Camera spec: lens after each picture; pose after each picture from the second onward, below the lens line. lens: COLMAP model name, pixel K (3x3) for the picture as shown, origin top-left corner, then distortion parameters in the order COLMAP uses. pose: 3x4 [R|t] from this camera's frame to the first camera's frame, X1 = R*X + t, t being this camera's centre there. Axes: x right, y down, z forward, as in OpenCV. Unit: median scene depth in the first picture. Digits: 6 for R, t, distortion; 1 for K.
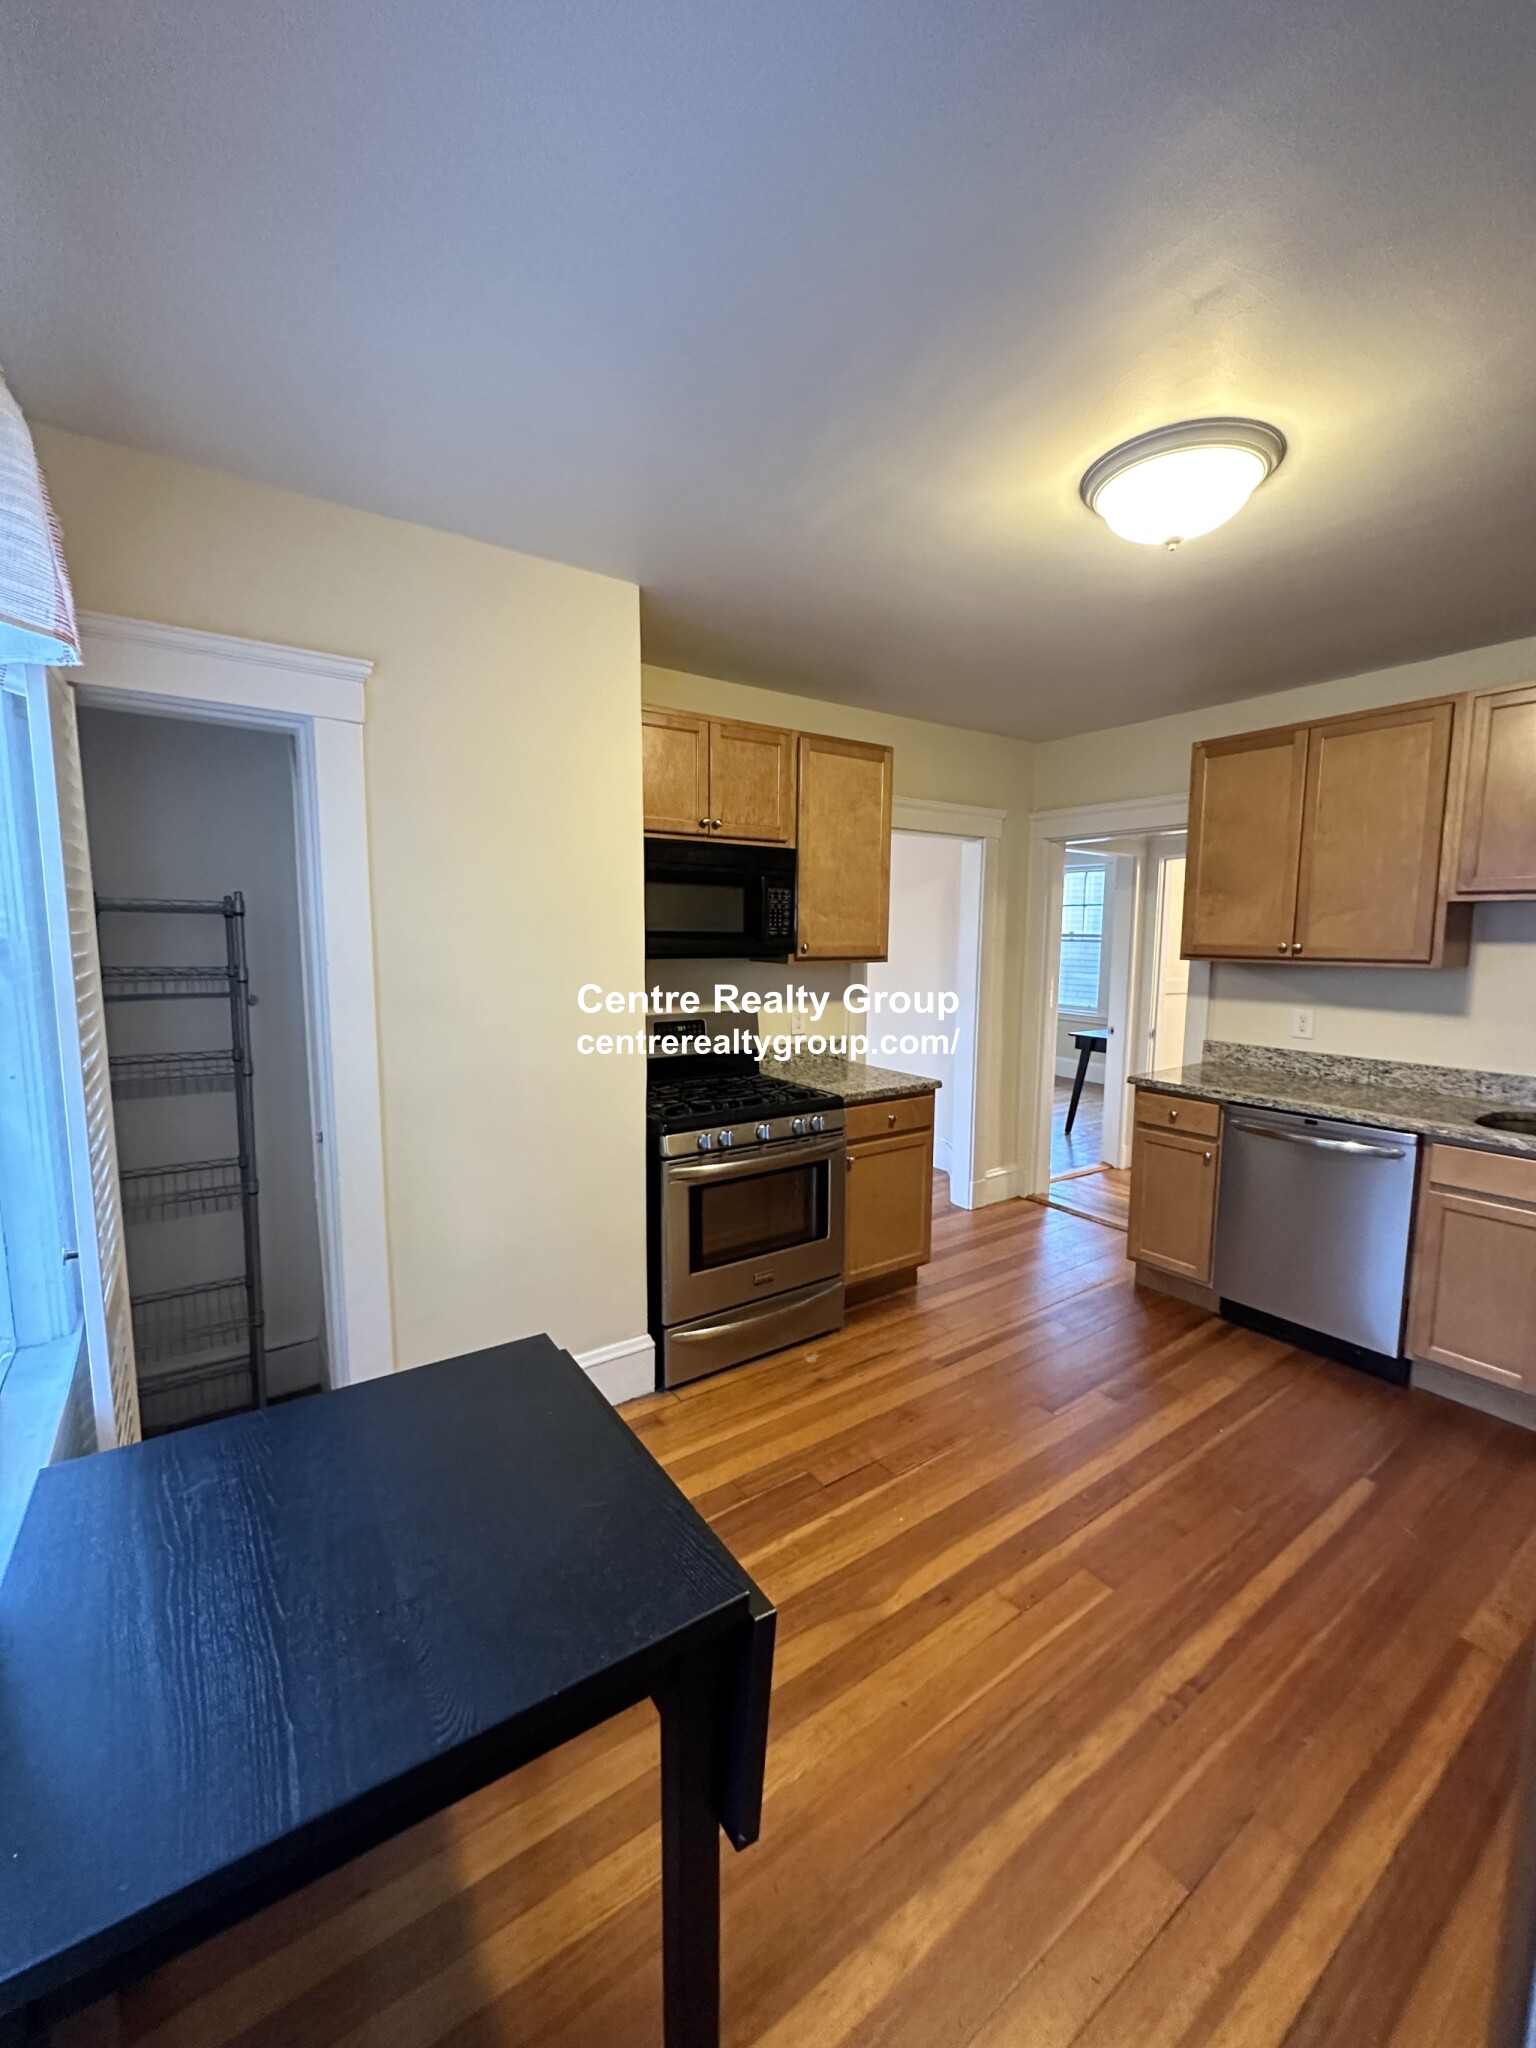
lens RADIAL K [[813.8, 0, 771.5], [0, 813.8, 1025.2], [0, 0, 1]] dist [-0.003897, 0.001171]
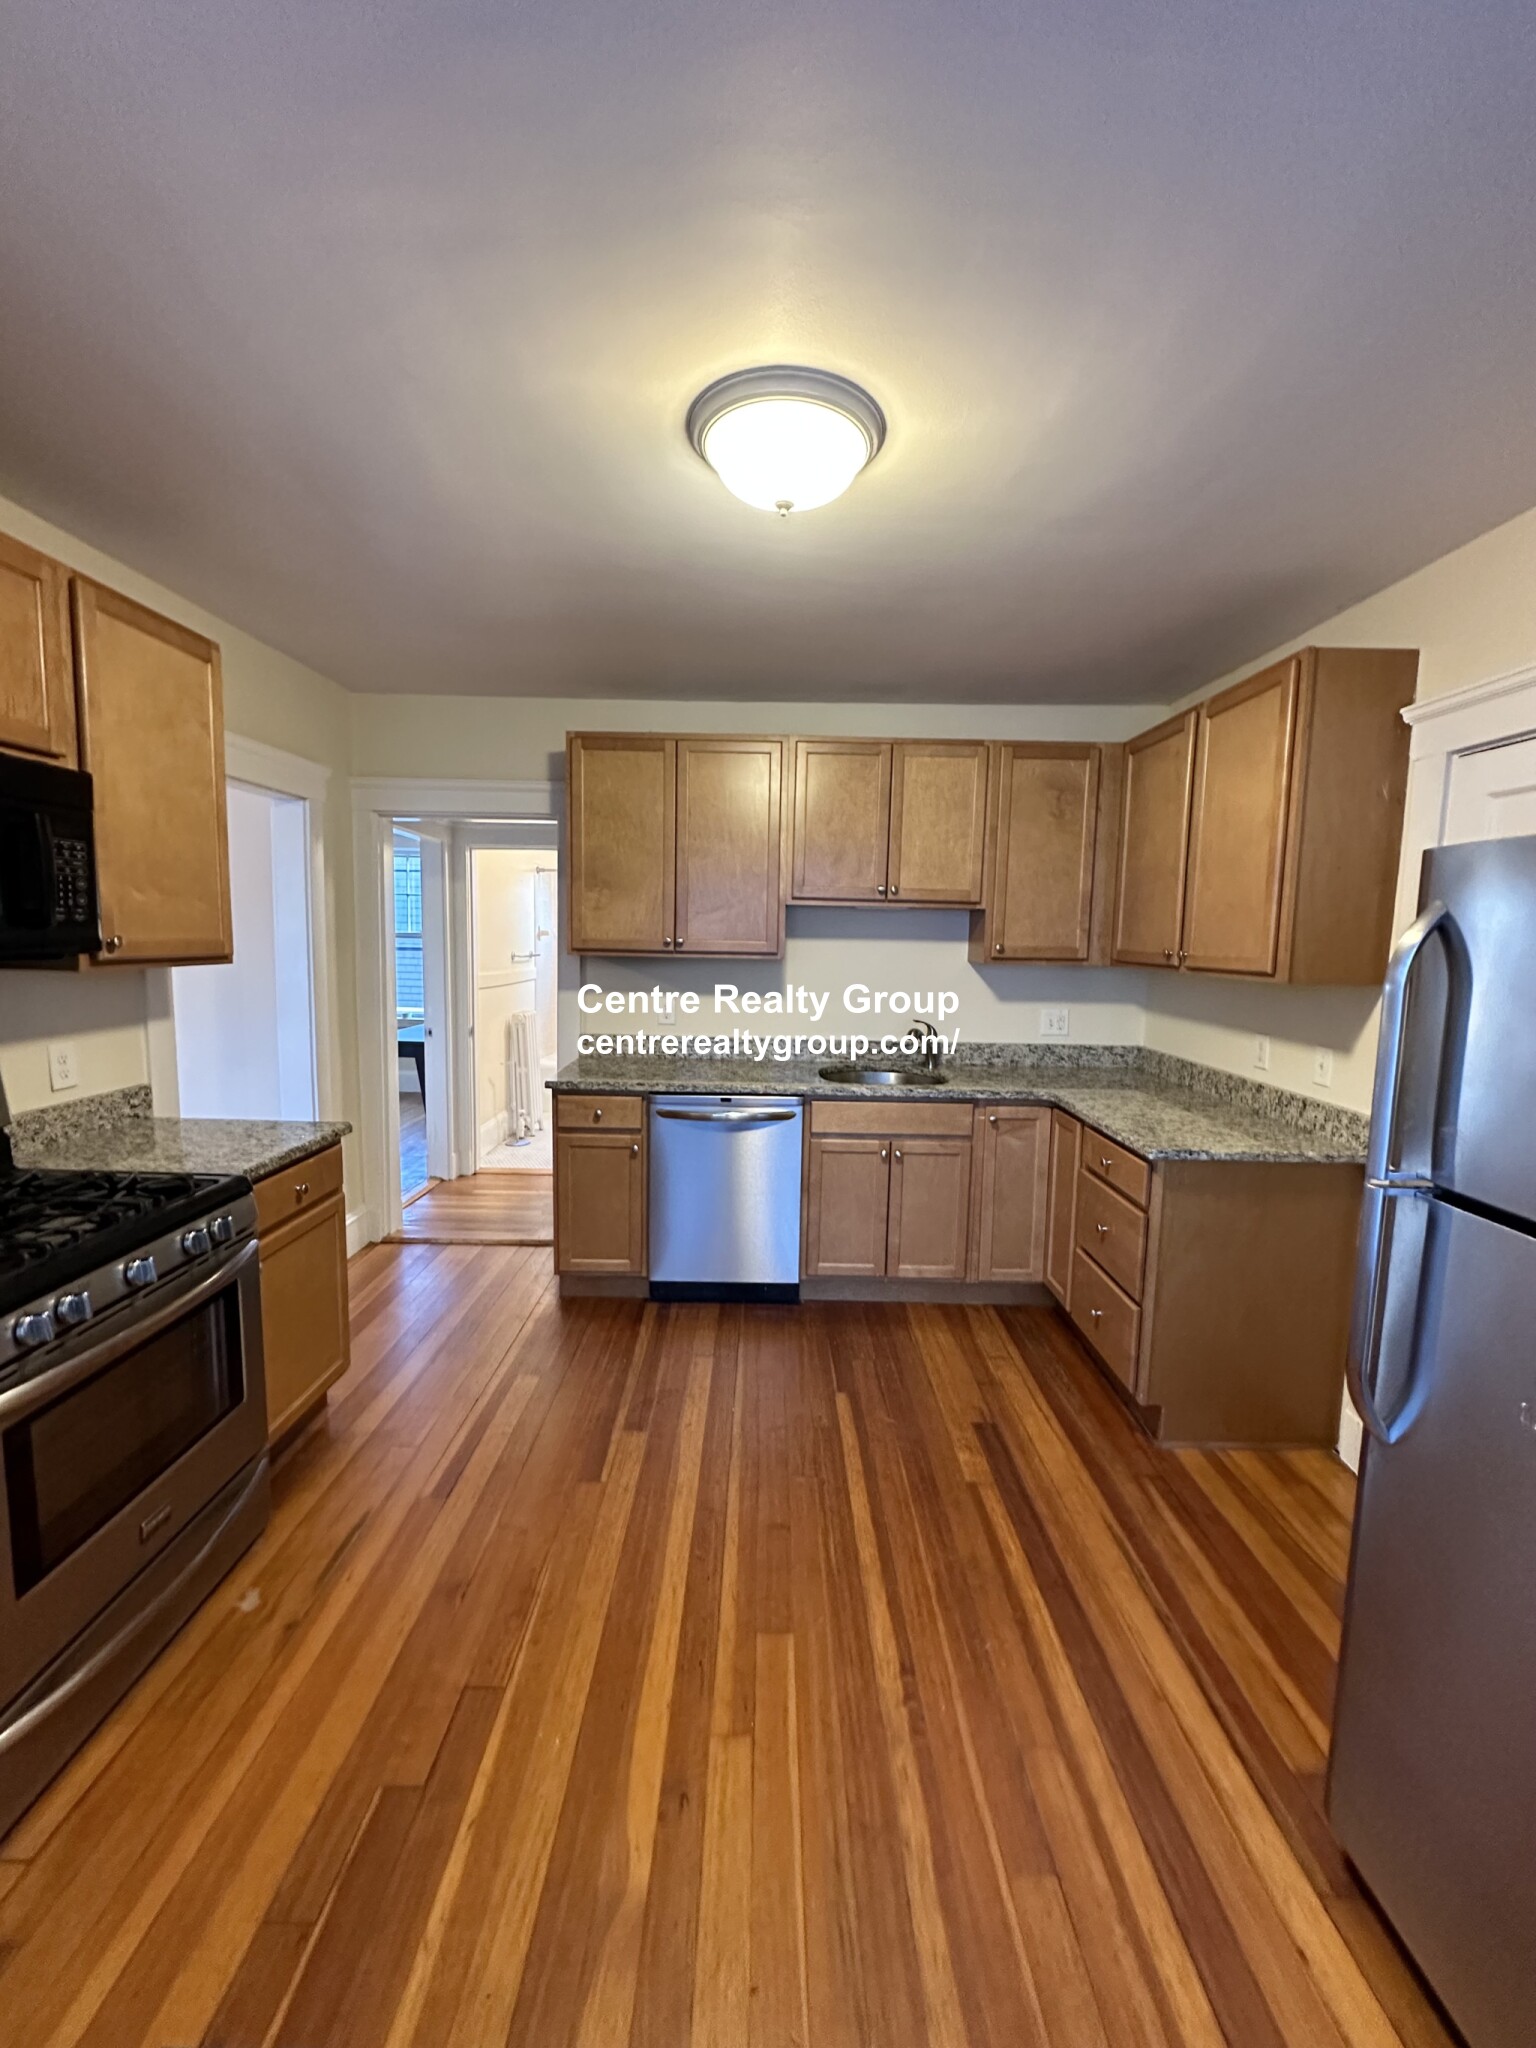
lens RADIAL K [[813.8, 0, 767.5], [0, 813.8, 1021.9], [0, 0, 1]] dist [-0.003897, 0.001171]
pose [[0.573548, -0.081224, 0.815135, -0.208039], [0.076897, 0.996017, 0.045142, -0.033435], [-0.815555, 0.036790, 0.577509, 0.321584]]
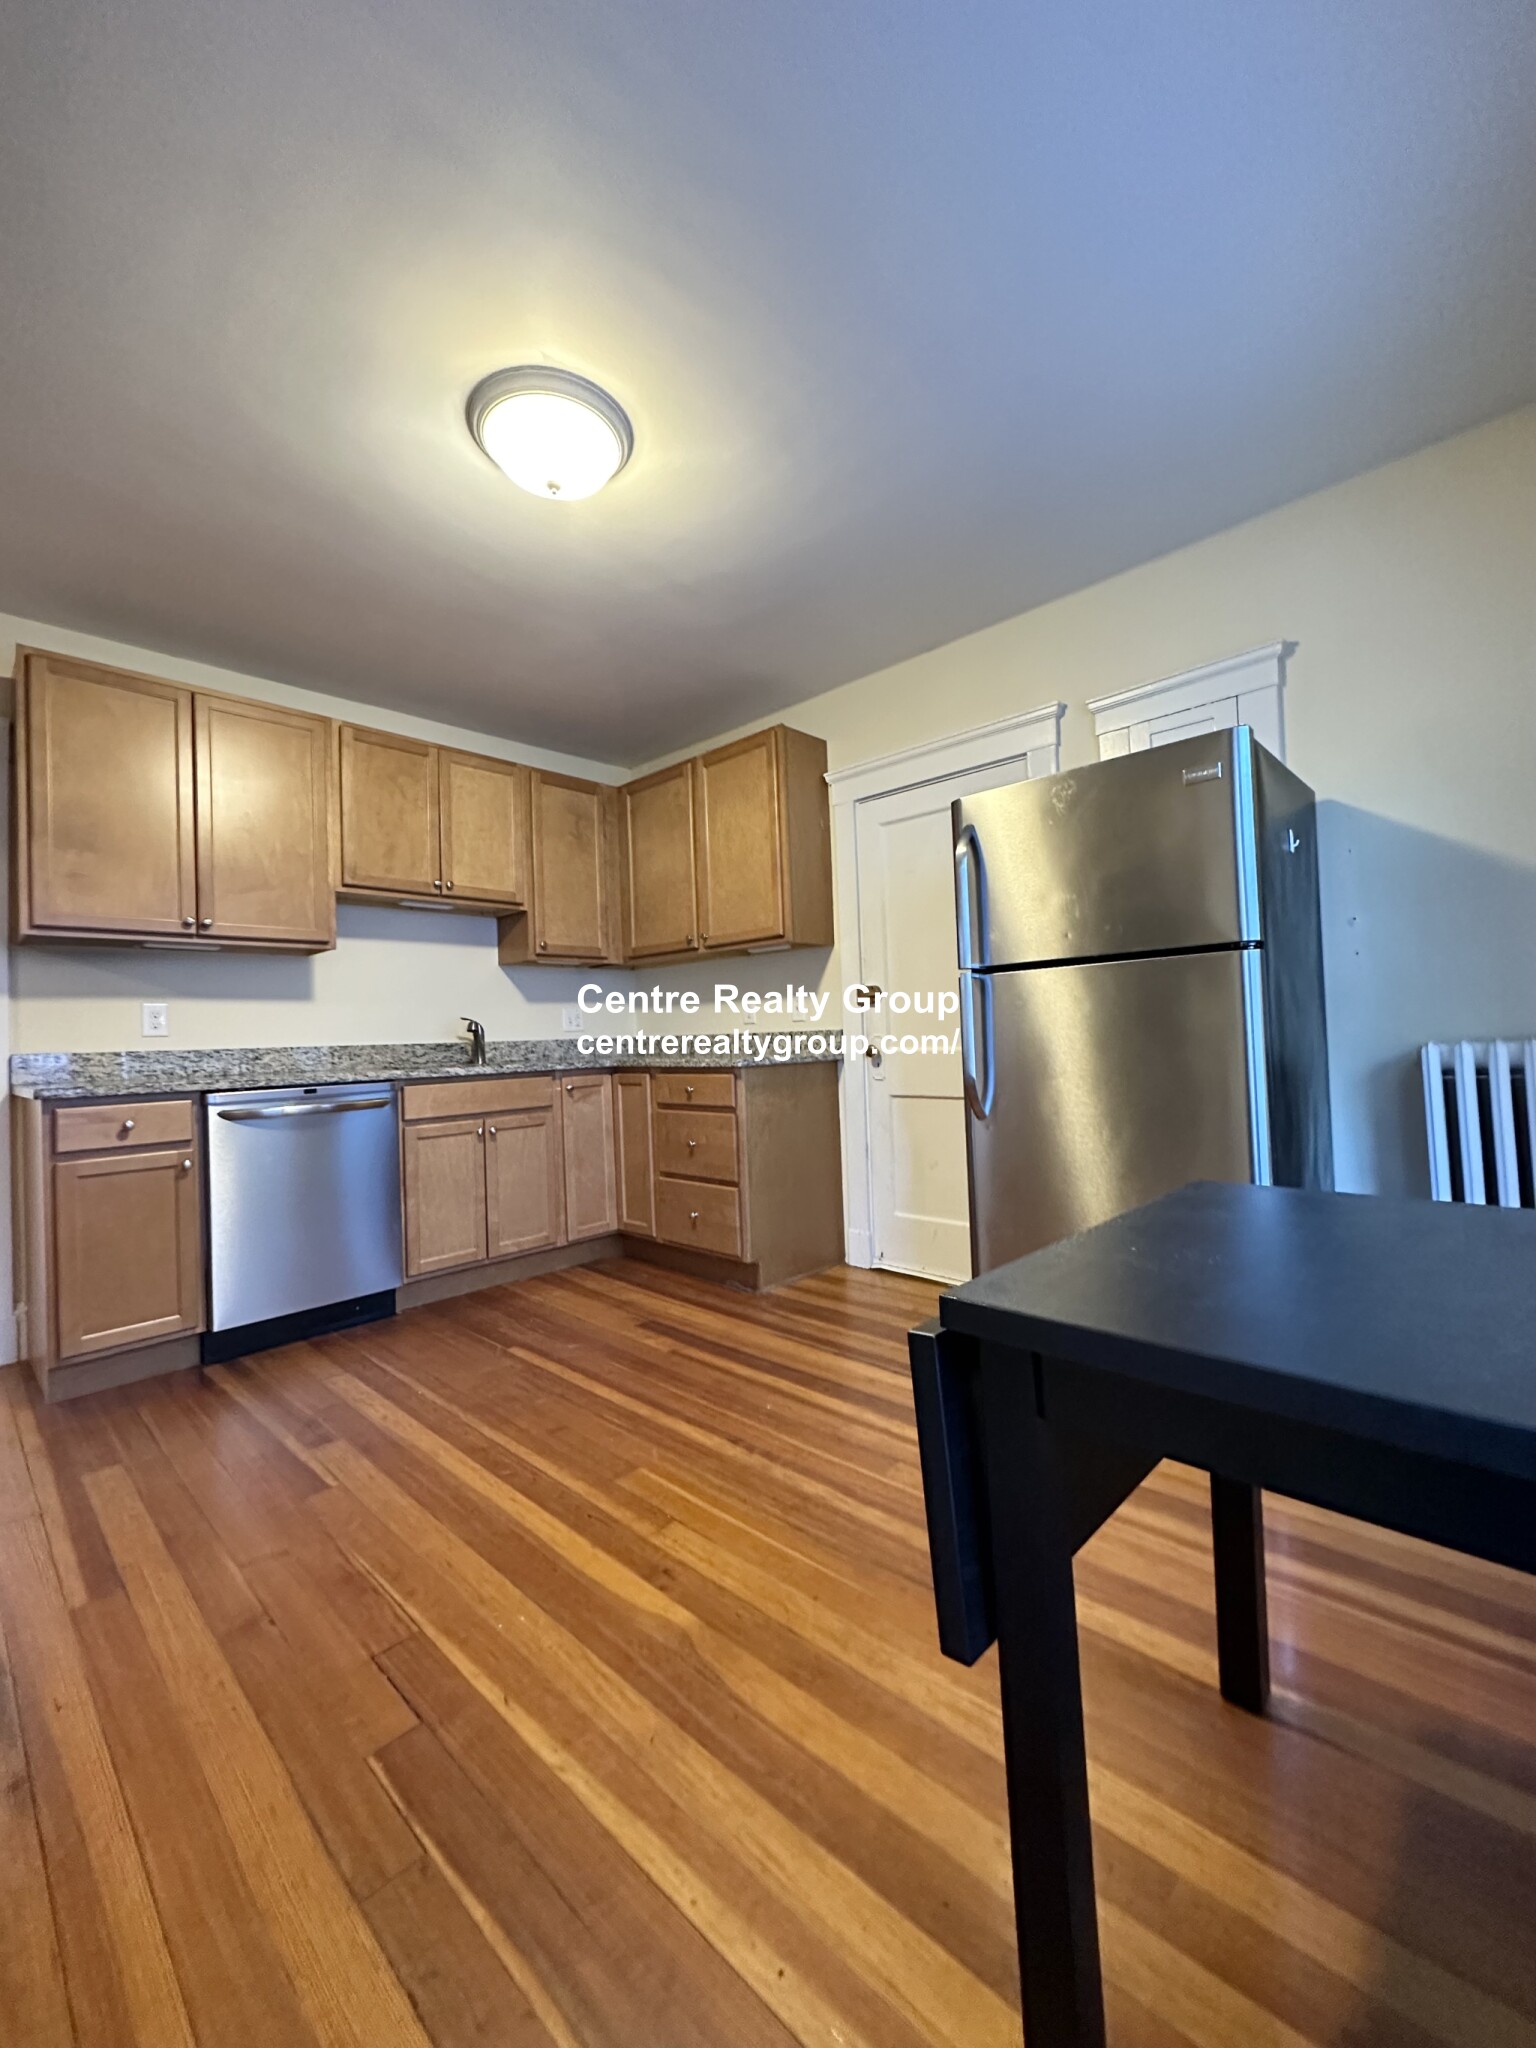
lens RADIAL K [[813.8, 0, 768.3], [0, 813.8, 1021.2], [0, 0, 1]] dist [-0.003897, 0.001171]
pose [[-0.200670, 0.022459, 0.979401, -0.427069], [0.148582, 0.988870, 0.007767, 0.115031], [-0.968326, 0.147080, -0.201774, 0.677328]]
